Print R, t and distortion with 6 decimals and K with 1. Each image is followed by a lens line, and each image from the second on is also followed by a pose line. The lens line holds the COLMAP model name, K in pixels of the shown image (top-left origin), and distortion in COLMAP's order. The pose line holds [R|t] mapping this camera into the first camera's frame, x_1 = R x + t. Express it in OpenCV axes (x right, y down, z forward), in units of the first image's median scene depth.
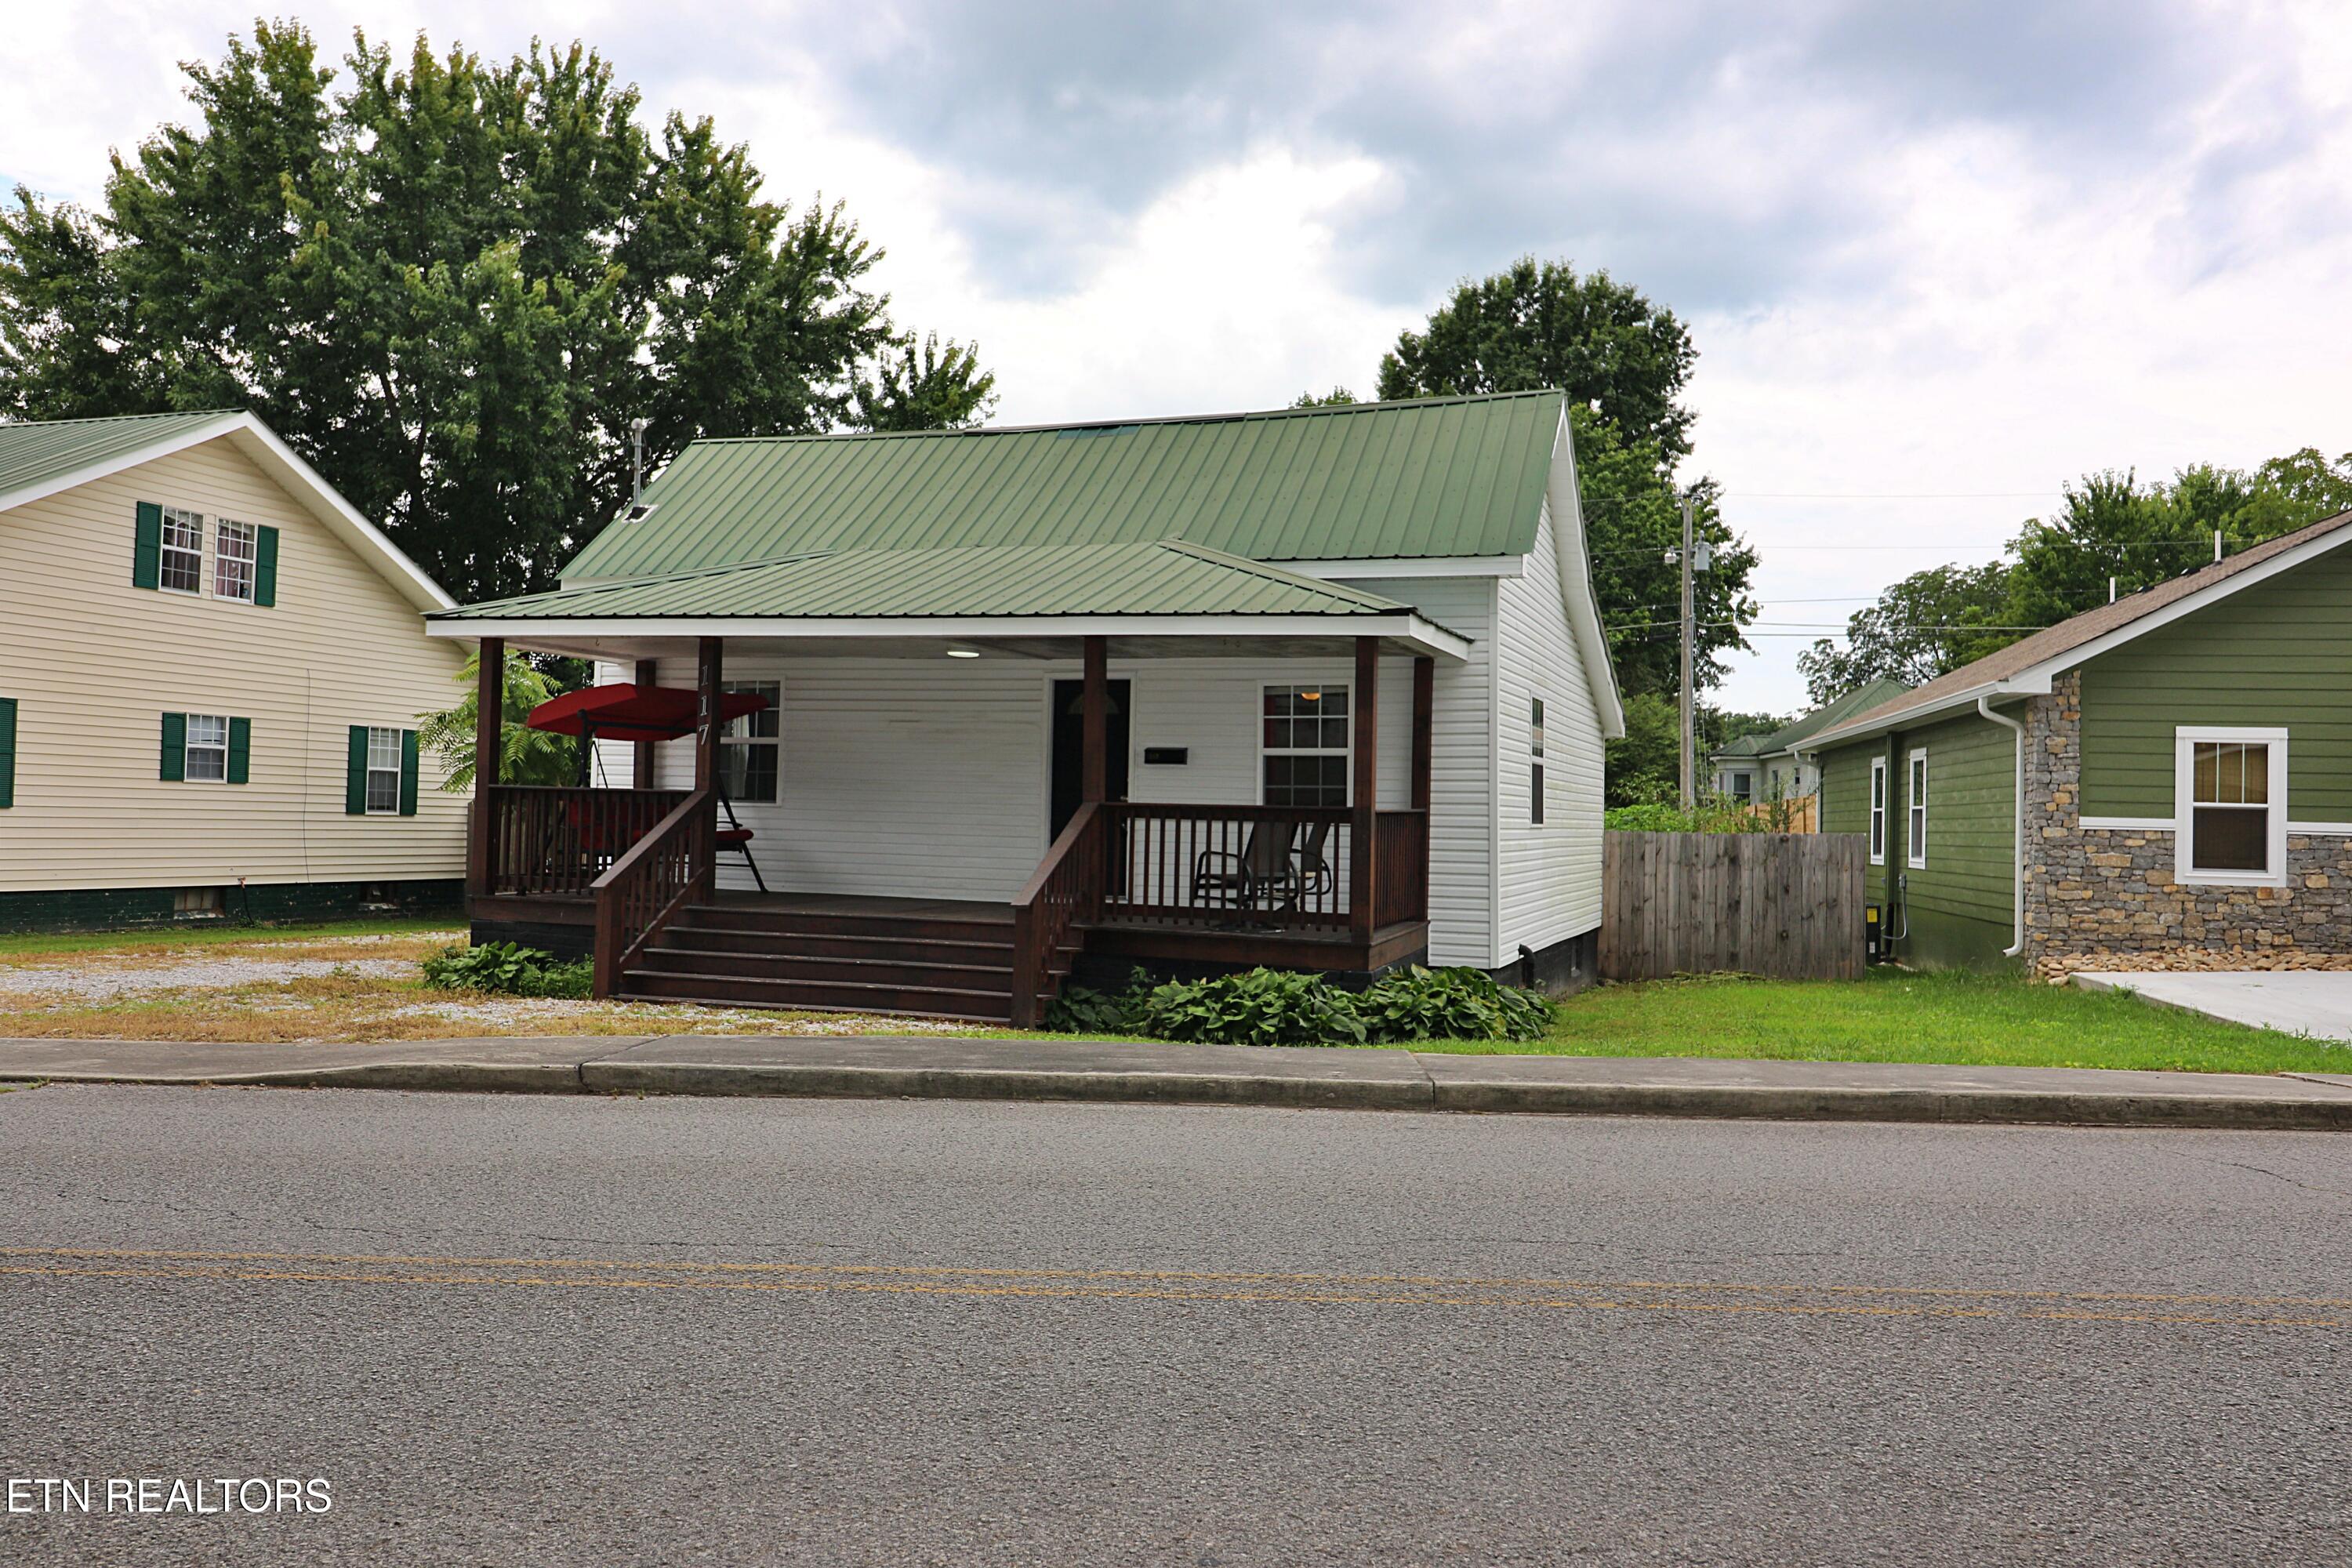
lens RADIAL K [[1830.4, 0, 1176.0], [0, 1830.4, 784.0], [0, 0, 1]] dist [0.007055, 0.006159]
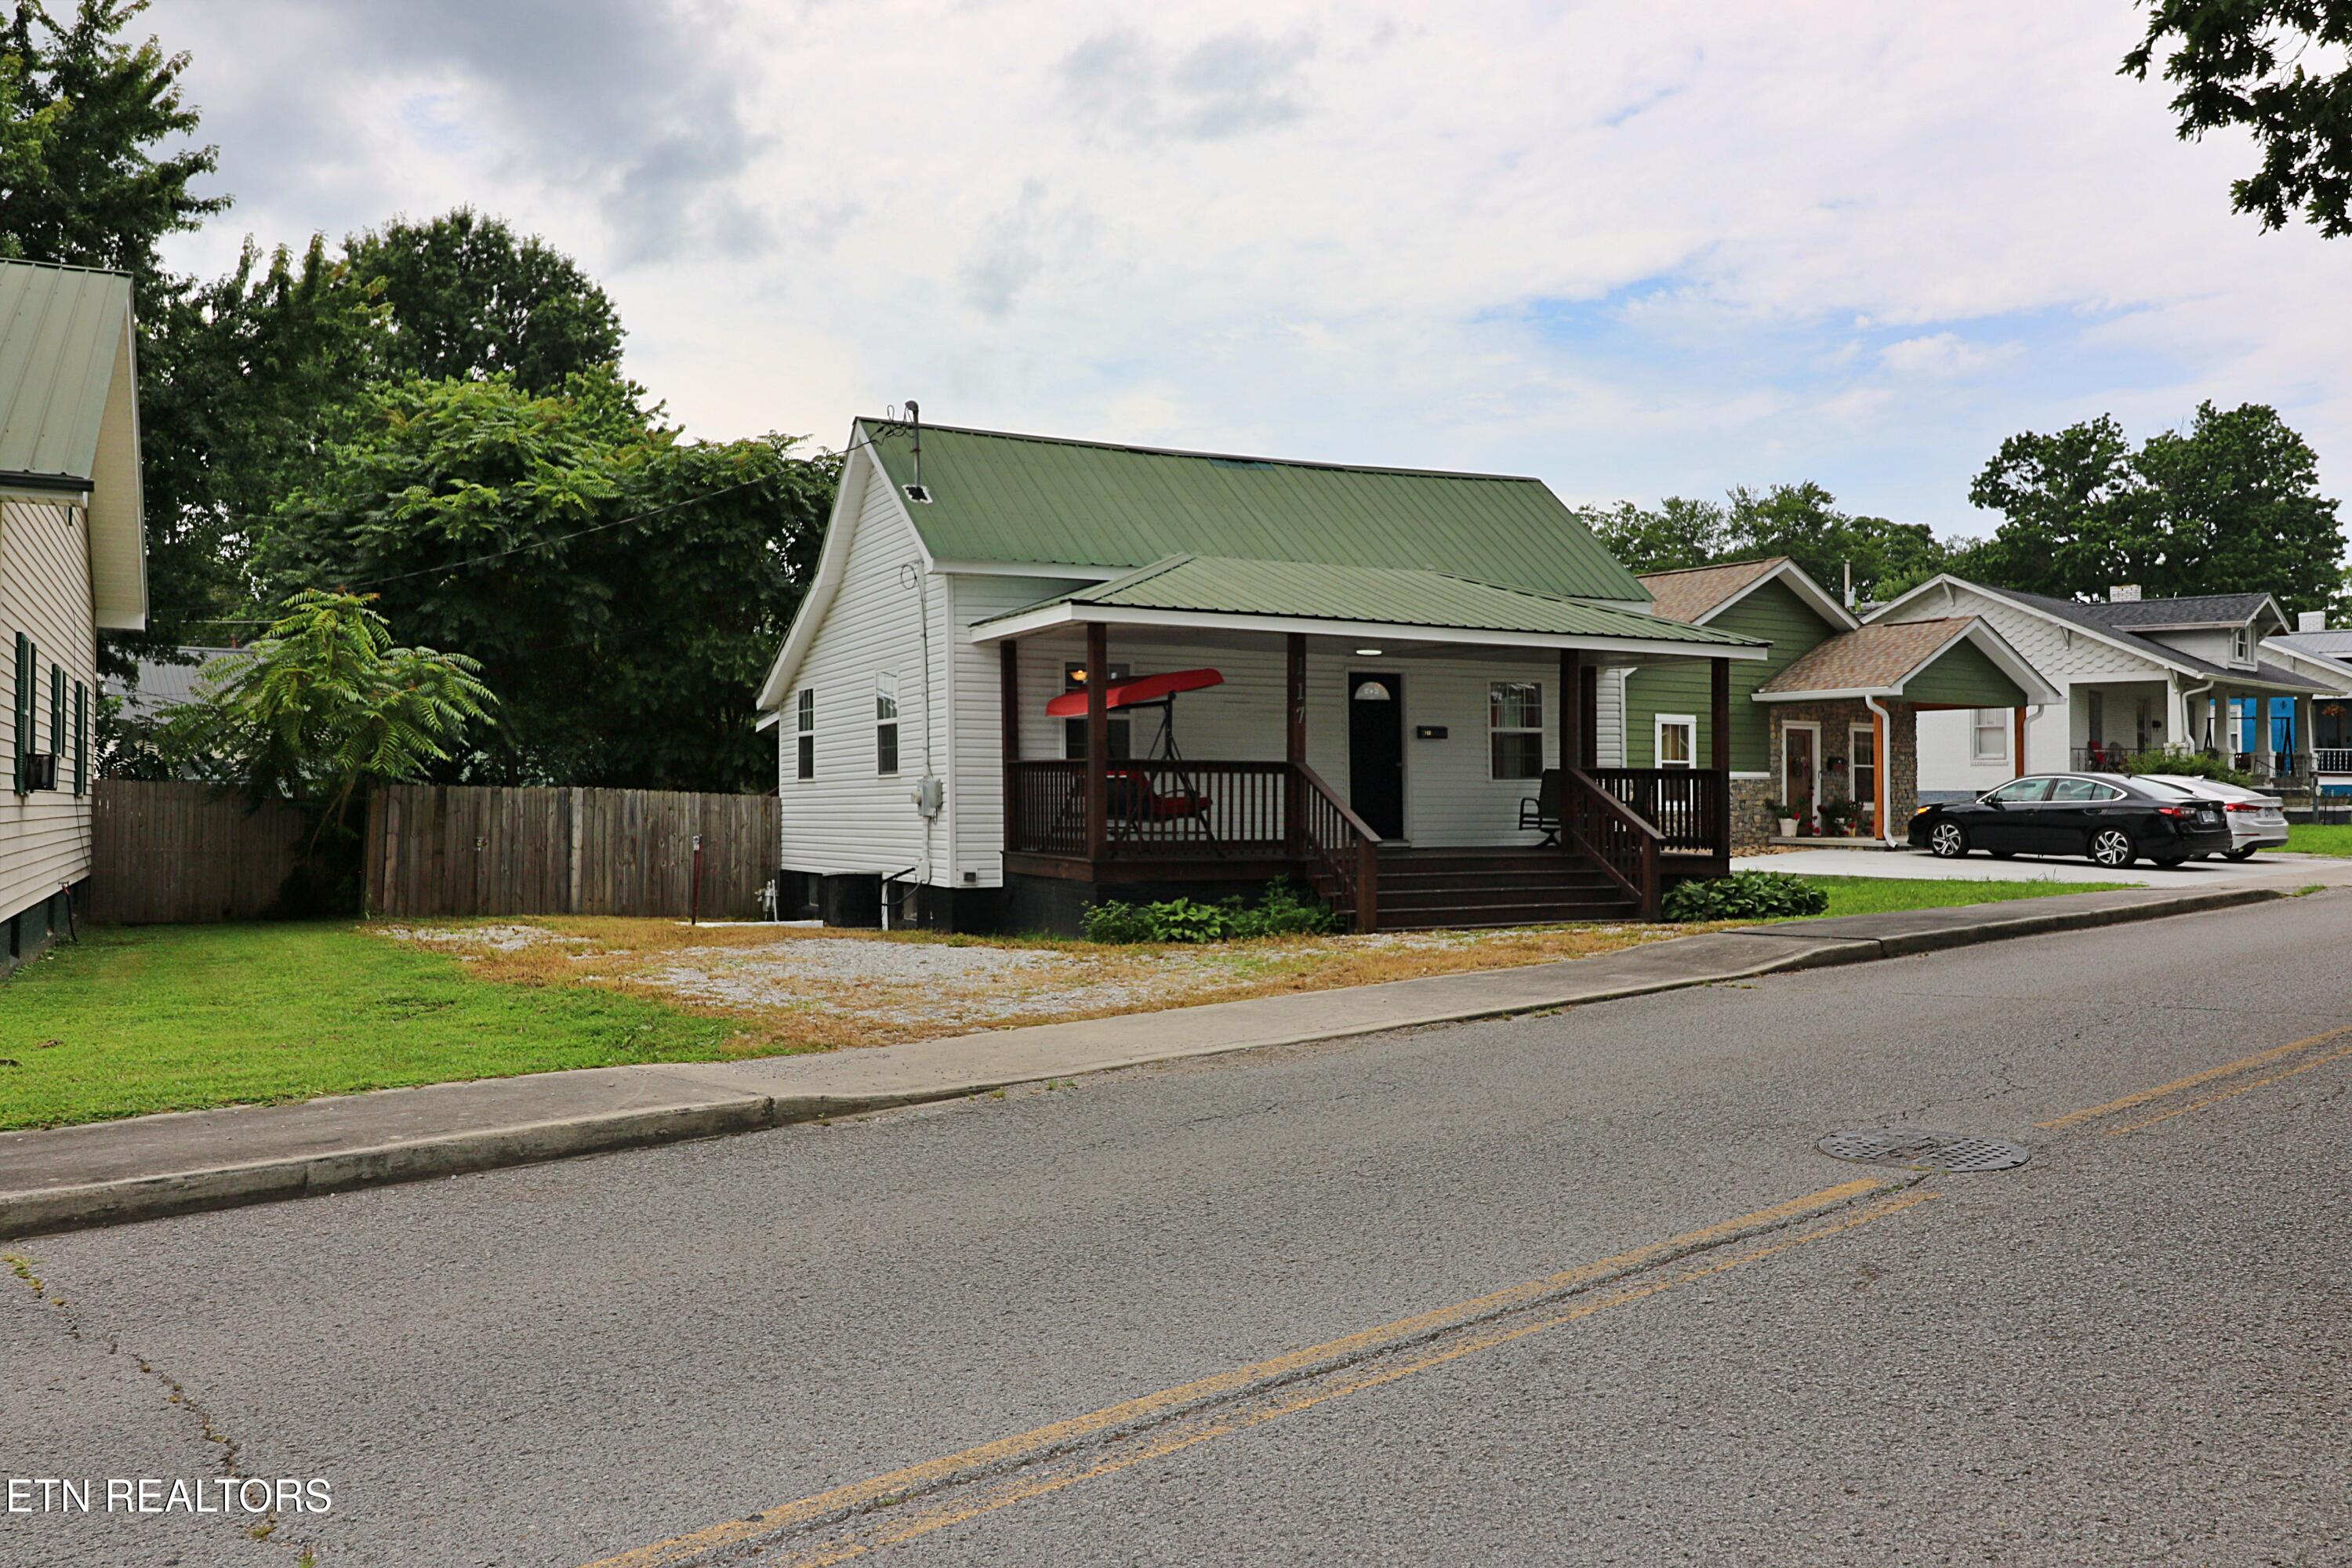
lens RADIAL K [[1830.4, 0, 1176.0], [0, 1830.4, 784.0], [0, 0, 1]] dist [0.007055, 0.006159]
pose [[0.695638, -0.018372, 0.718157, -0.817871], [0.002546, 0.999730, 0.023109, -0.006798], [-0.718388, -0.014247, 0.695497, 0.154022]]
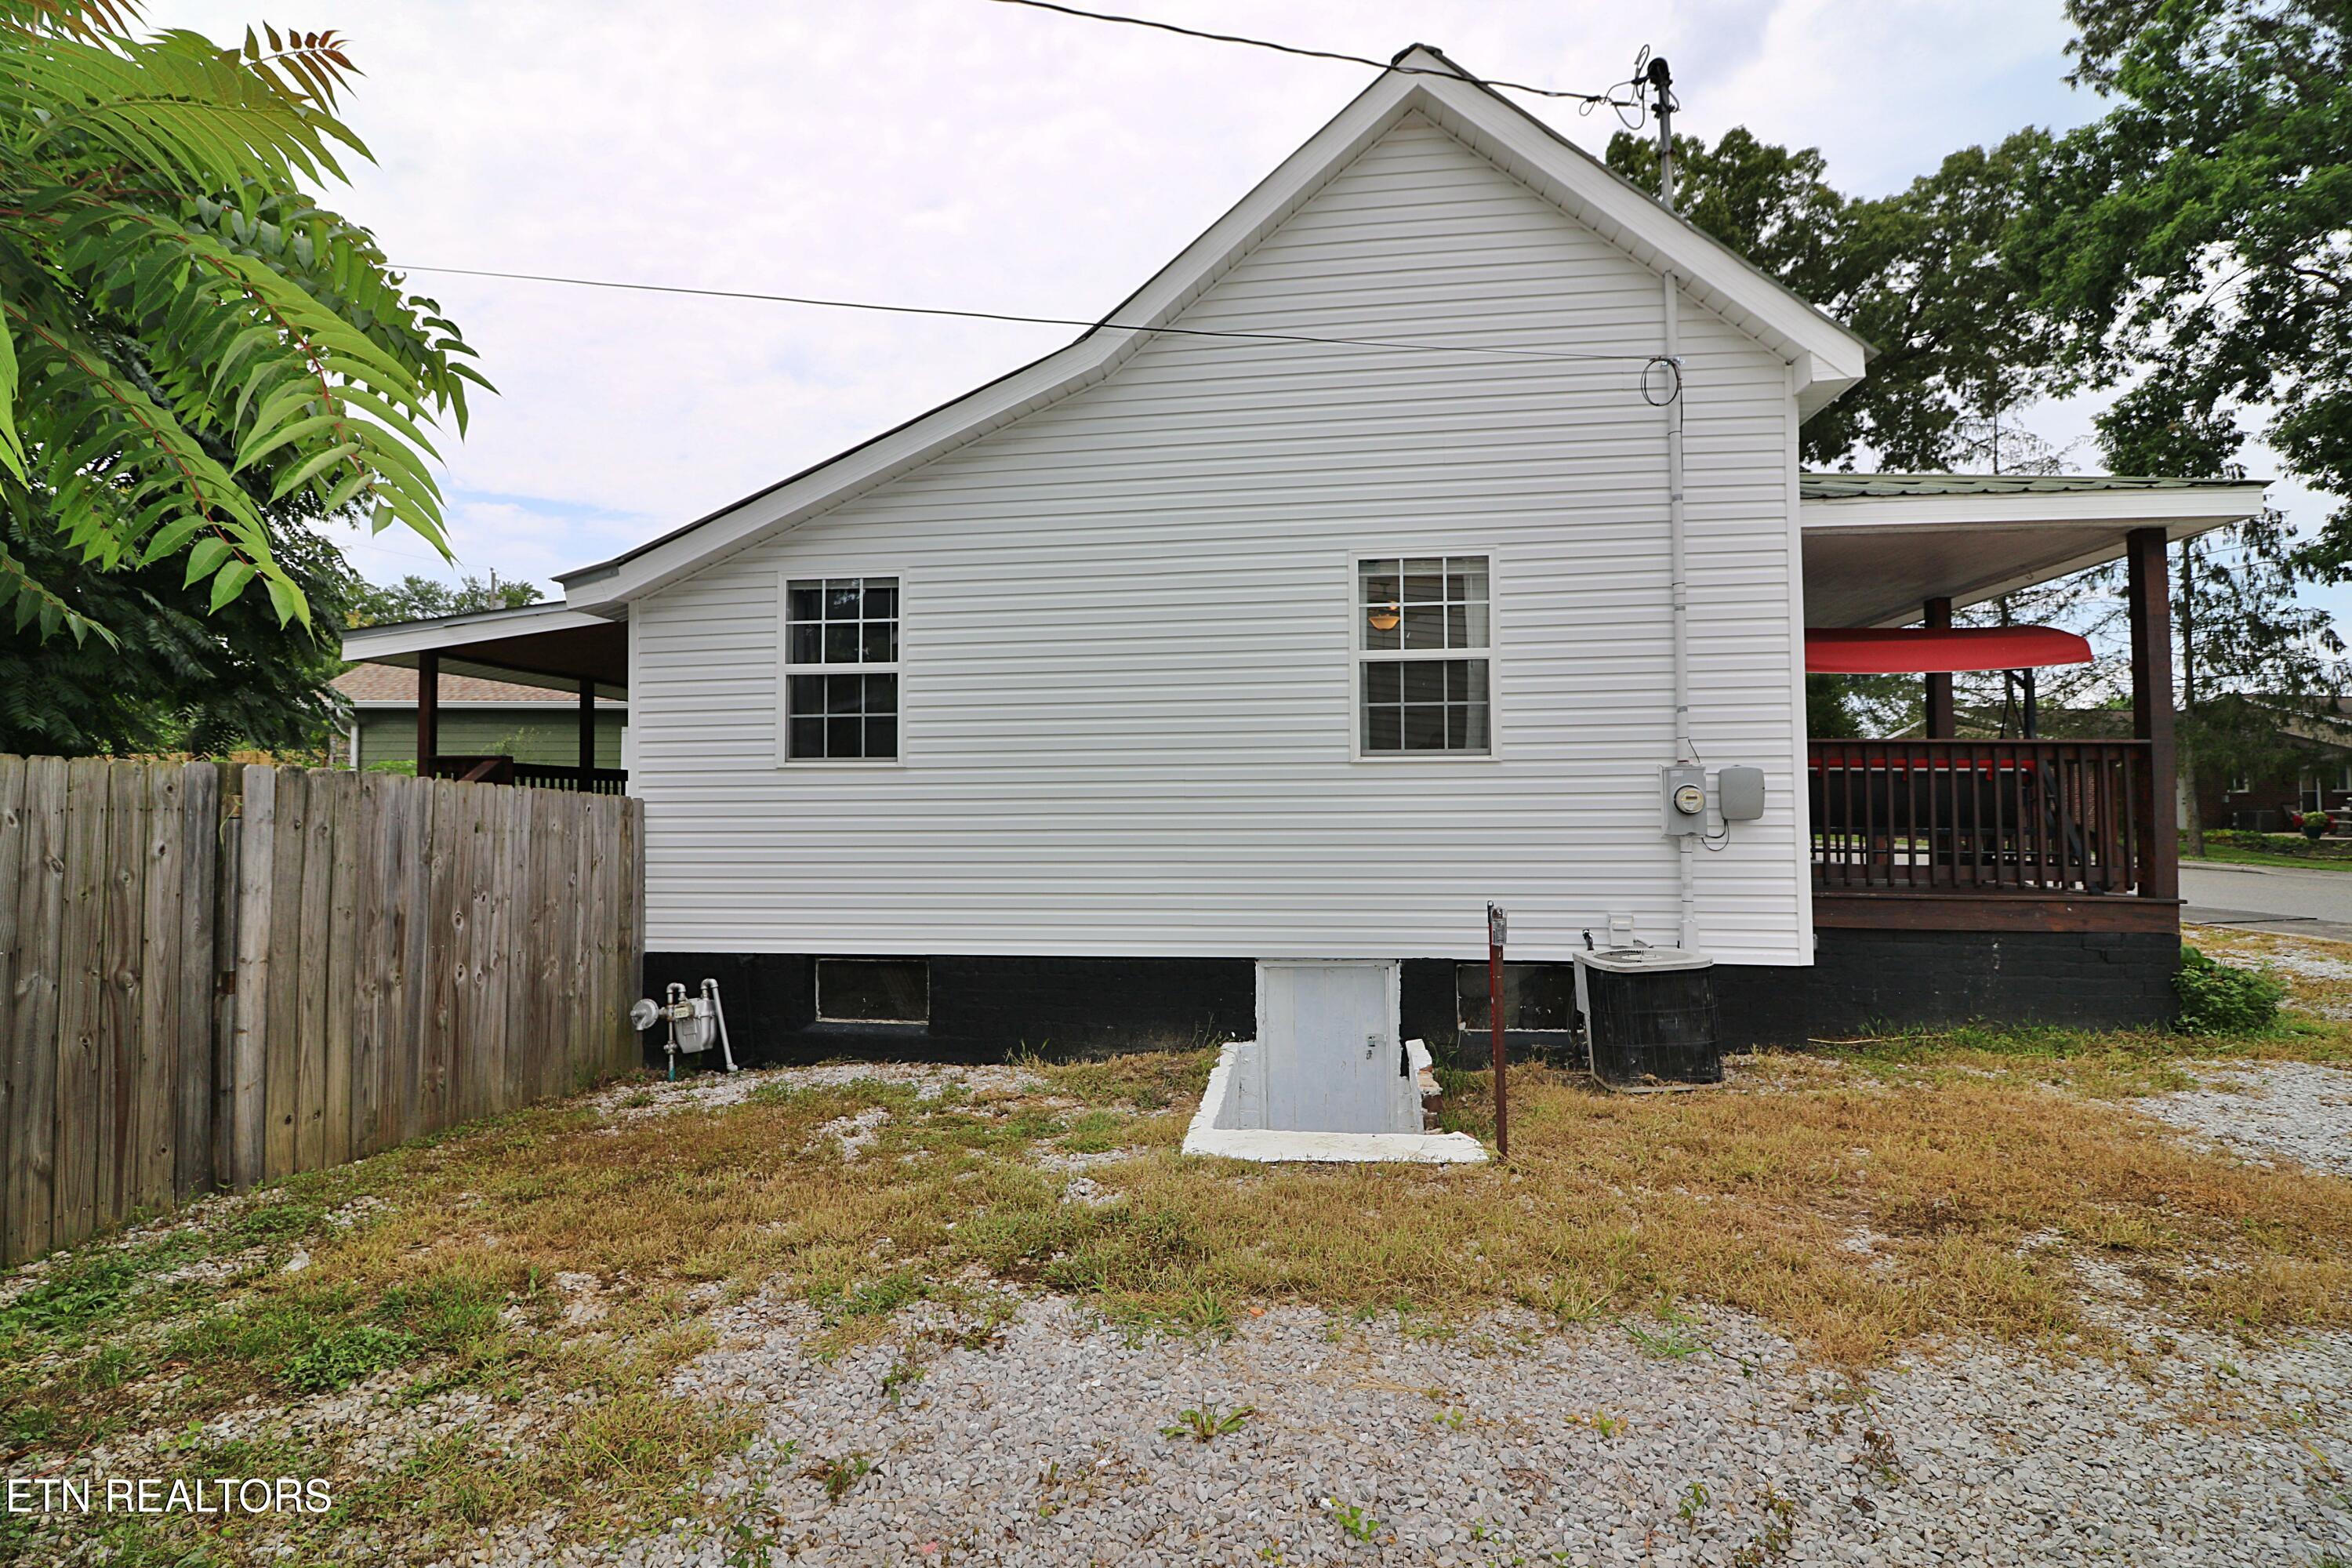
lens RADIAL K [[1075.5, 0, 1173.4], [0, 1075.5, 767.2], [0, 0, 1]] dist [-0.002762, -0.012005]
pose [[-0.197566, 0.010933, 0.980229, -0.507059], [-0.031899, 0.999337, -0.017576, 0.018090], [-0.979770, -0.034740, -0.197086, 1.049492]]
